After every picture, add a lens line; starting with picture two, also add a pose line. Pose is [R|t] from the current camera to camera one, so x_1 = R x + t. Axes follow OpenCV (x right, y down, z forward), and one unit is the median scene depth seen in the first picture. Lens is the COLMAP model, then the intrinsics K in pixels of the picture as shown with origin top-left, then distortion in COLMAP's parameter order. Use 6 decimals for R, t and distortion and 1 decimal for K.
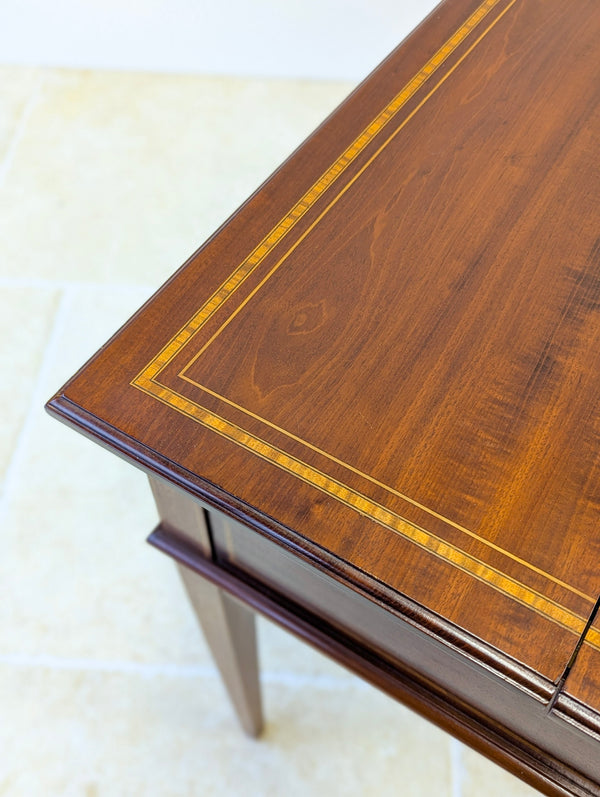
lens RADIAL K [[848.3, 0, 304.4], [0, 848.3, 388.3], [0, 0, 1]] dist [0.051891, -0.001361]
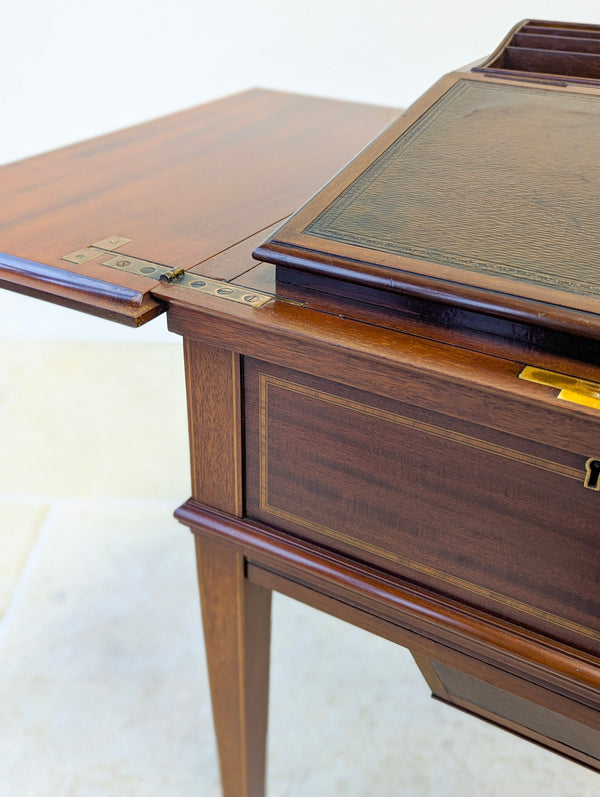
lens RADIAL K [[848.3, 0, 304.4], [0, 848.3, 388.3], [0, 0, 1]] dist [0.051891, -0.001361]
pose [[0.998336, -0.008312, 0.057067, -0.102407], [0.031318, 0.909067, -0.415472, 0.574908], [-0.048424, 0.416568, 0.907814, -0.024528]]
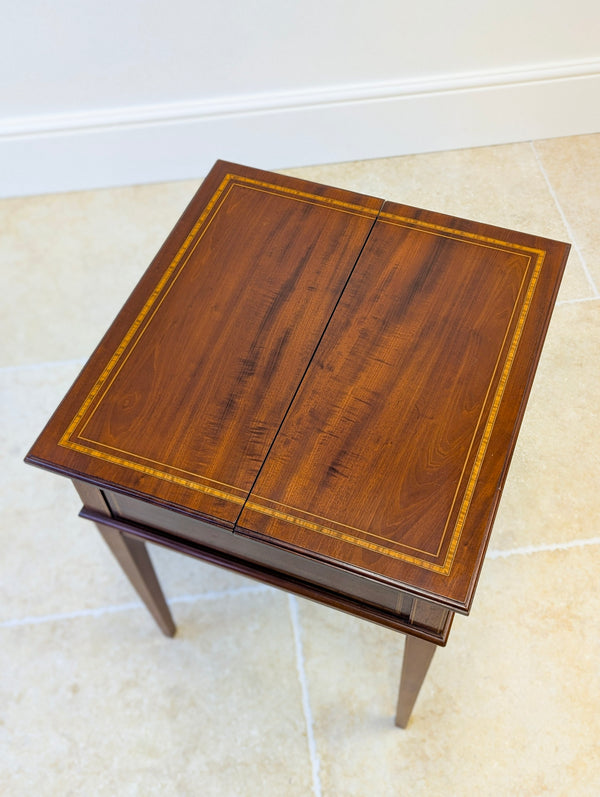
lens RADIAL K [[846.6, 0, 307.0], [0, 846.6, 386.4], [0, 0, 1]] dist [0.057102, -0.018560]
pose [[0.978029, -0.181785, 0.102047, 0.241864], [0.181320, 0.983326, 0.013889, -0.065342], [-0.102870, 0.004919, 0.994683, -1.321546]]
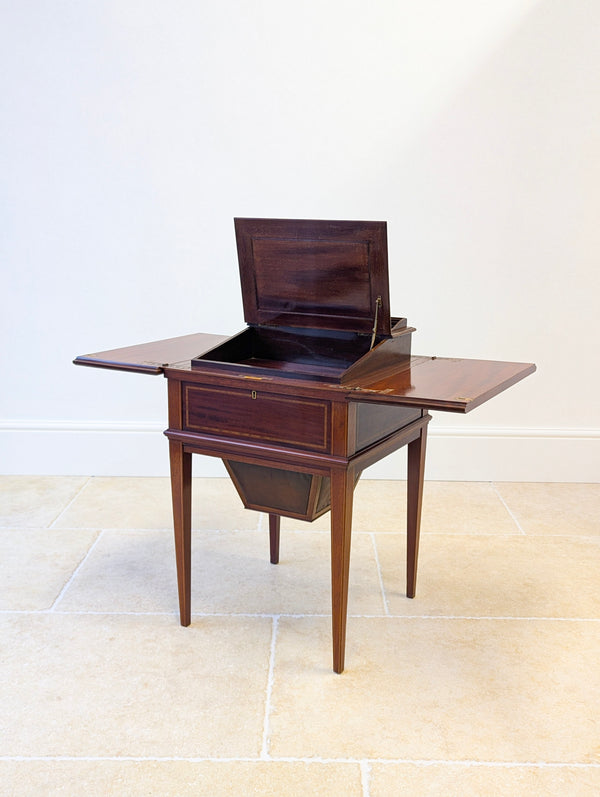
lens RADIAL K [[846.6, 0, 307.0], [0, 846.6, 386.4], [0, 0, 1]] dist [0.057102, -0.018560]
pose [[0.997744, 0.000975, 0.067128, 0.235038], [0.045128, 0.730560, -0.681355, 3.142745], [-0.049705, 0.682847, 0.728868, -2.293451]]
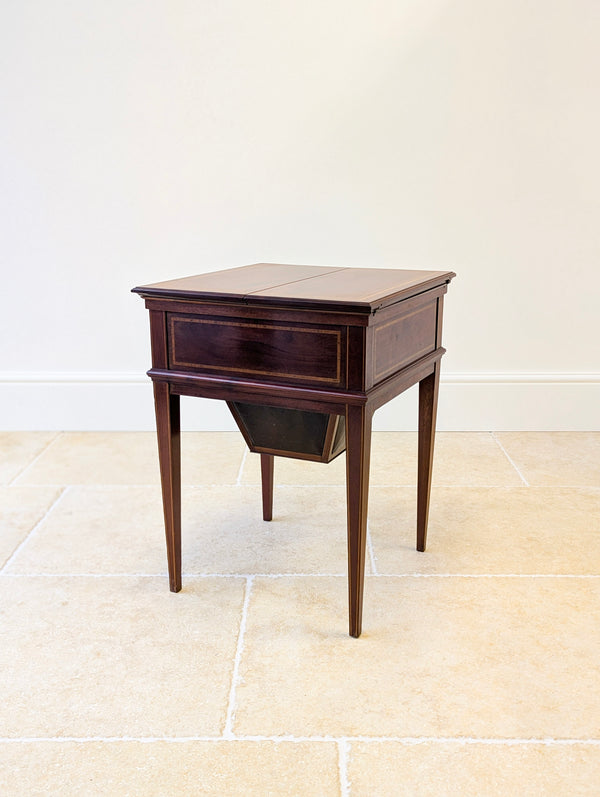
lens RADIAL K [[844.5, 0, 300.0], [0, 844.5, 398.5], [0, 0, 1]] dist [0.060920, -0.025157]
pose [[0.998315, -0.016082, 0.055753, 0.411762], [0.048145, 0.765892, -0.641164, 2.881332], [-0.032390, 0.642768, 0.765376, -1.765232]]
